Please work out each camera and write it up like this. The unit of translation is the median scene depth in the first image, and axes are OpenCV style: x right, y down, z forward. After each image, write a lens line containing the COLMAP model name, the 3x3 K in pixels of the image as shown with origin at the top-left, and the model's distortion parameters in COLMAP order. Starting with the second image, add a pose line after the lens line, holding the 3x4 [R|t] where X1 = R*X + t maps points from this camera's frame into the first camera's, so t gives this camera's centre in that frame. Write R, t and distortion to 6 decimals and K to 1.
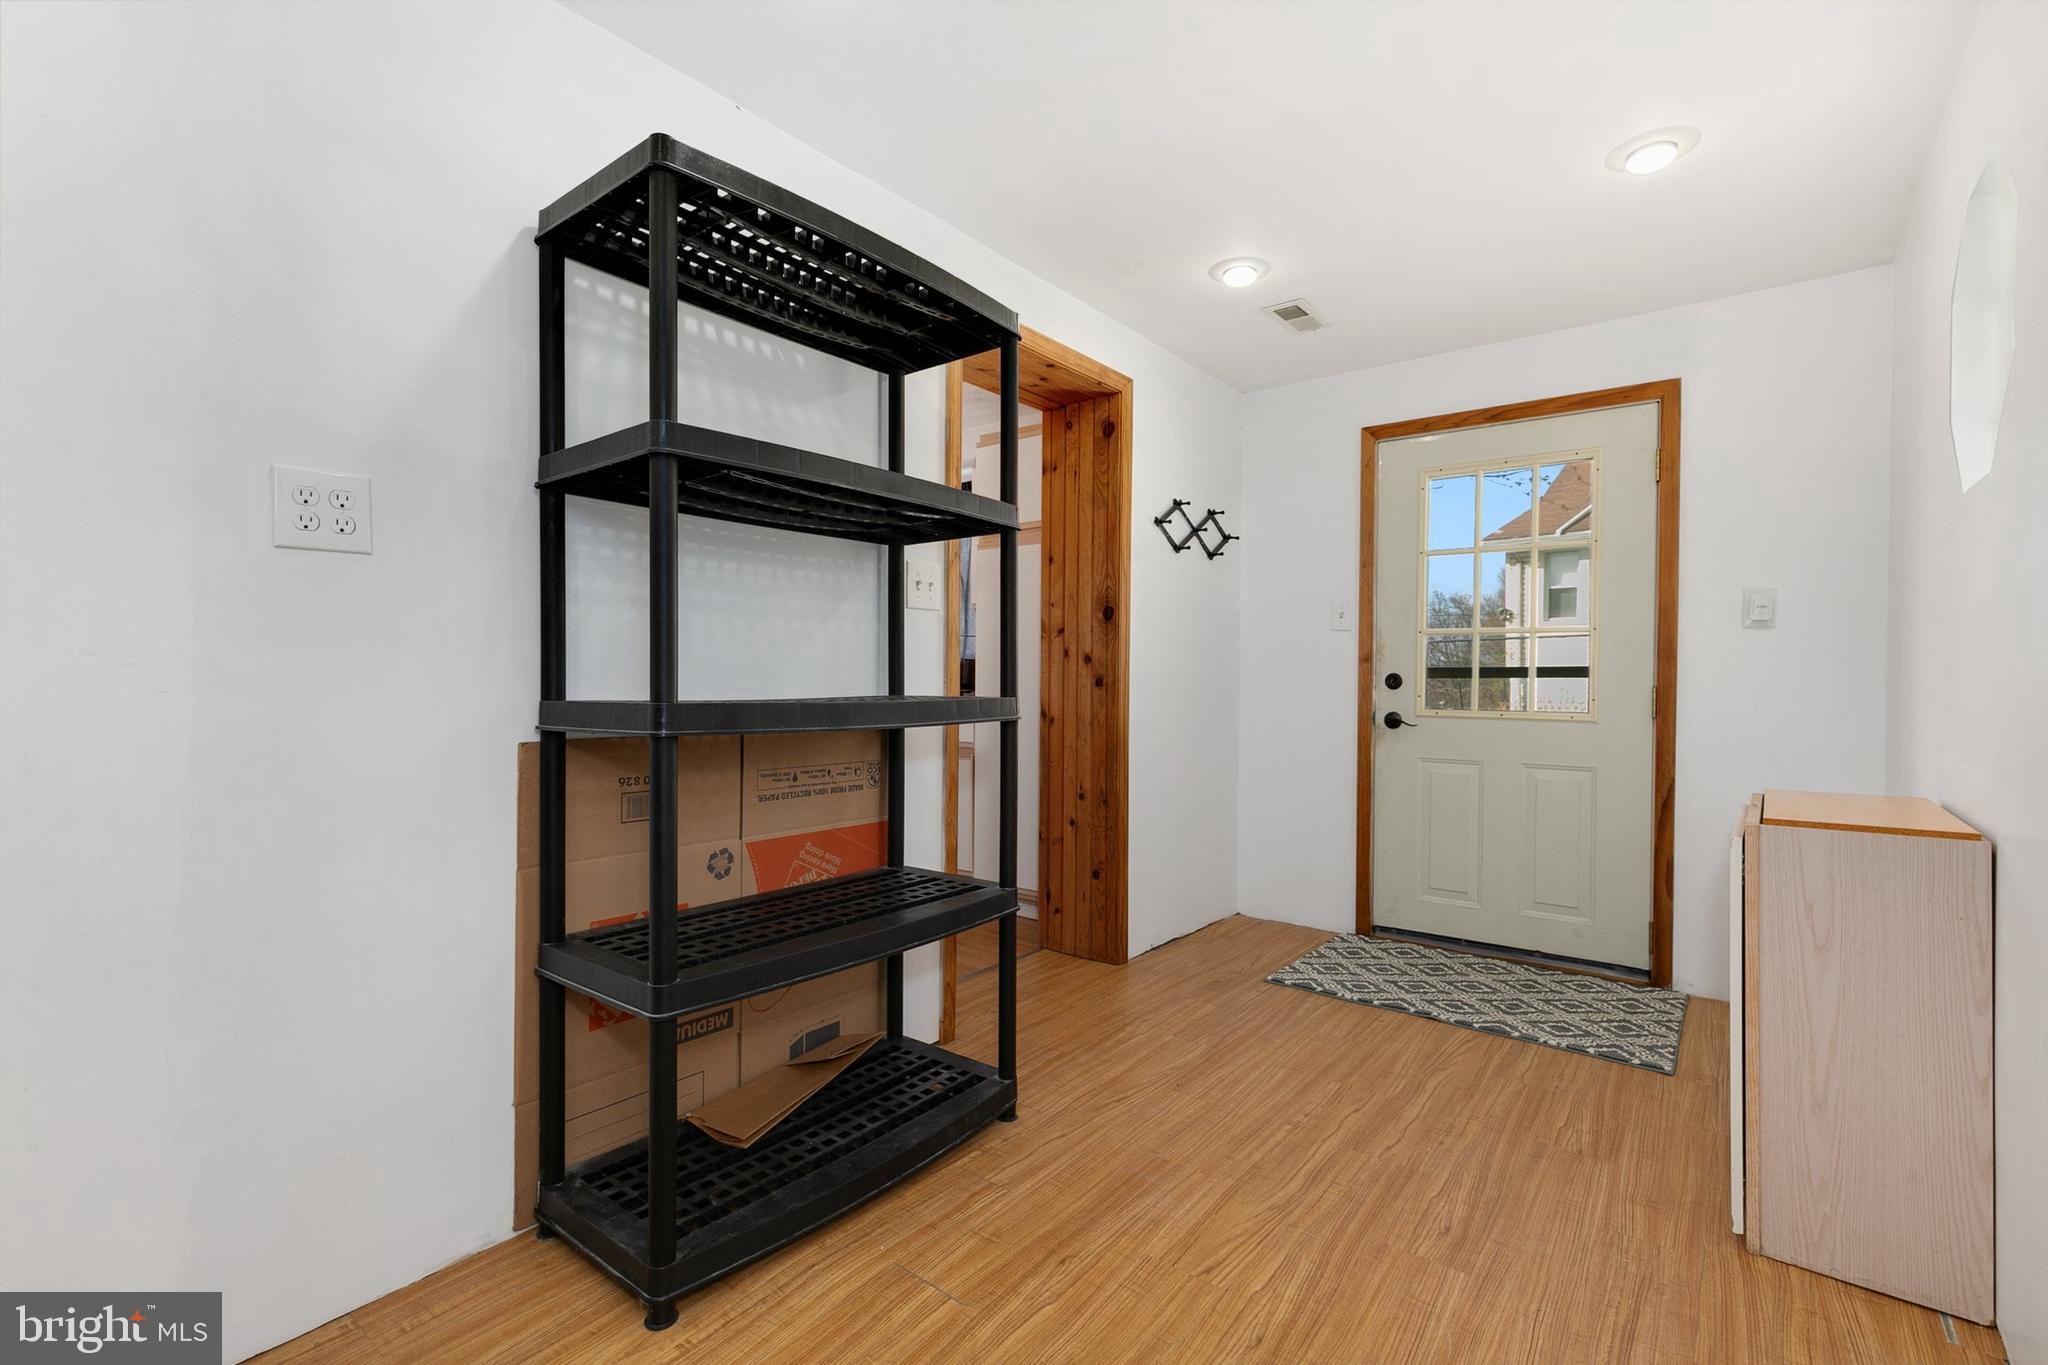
lens RADIAL K [[939.6, 0, 1020.4], [0, 939.6, 684.6], [0, 0, 1]] dist [0.007510, -0.000549]
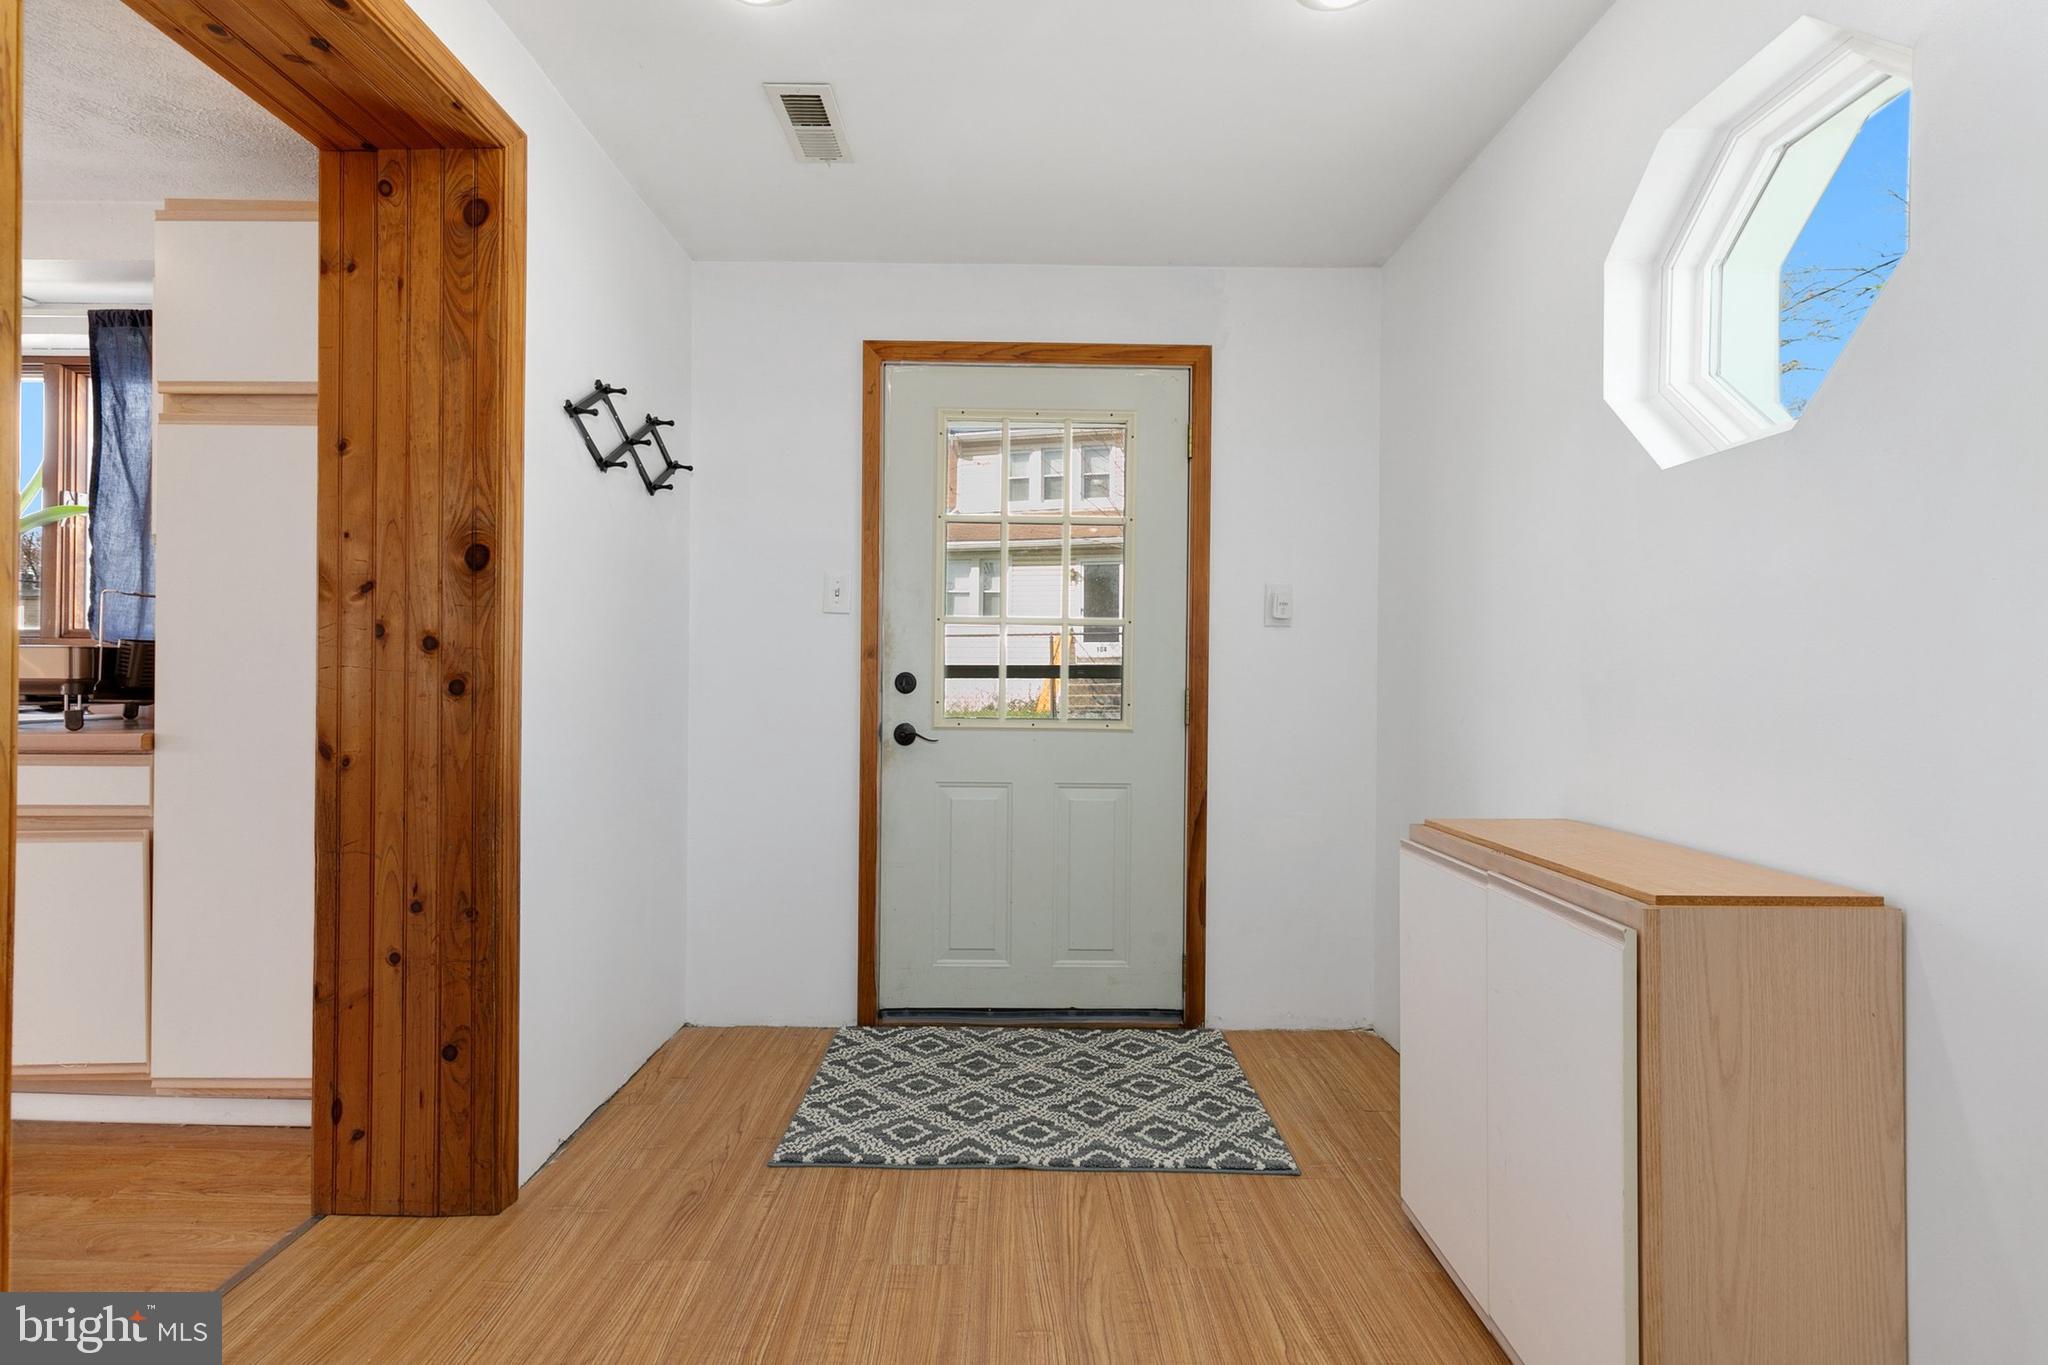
lens RADIAL K [[922.5, 0, 1021.8], [0, 922.5, 682.7], [0, 0, 1]] dist [0.006420, -0.000055]
pose [[0.786042, -0.001795, 0.618170, 0.012096], [0.000071, 0.999996, 0.002813, -0.006476], [-0.618173, -0.002167, 0.786039, 0.396374]]
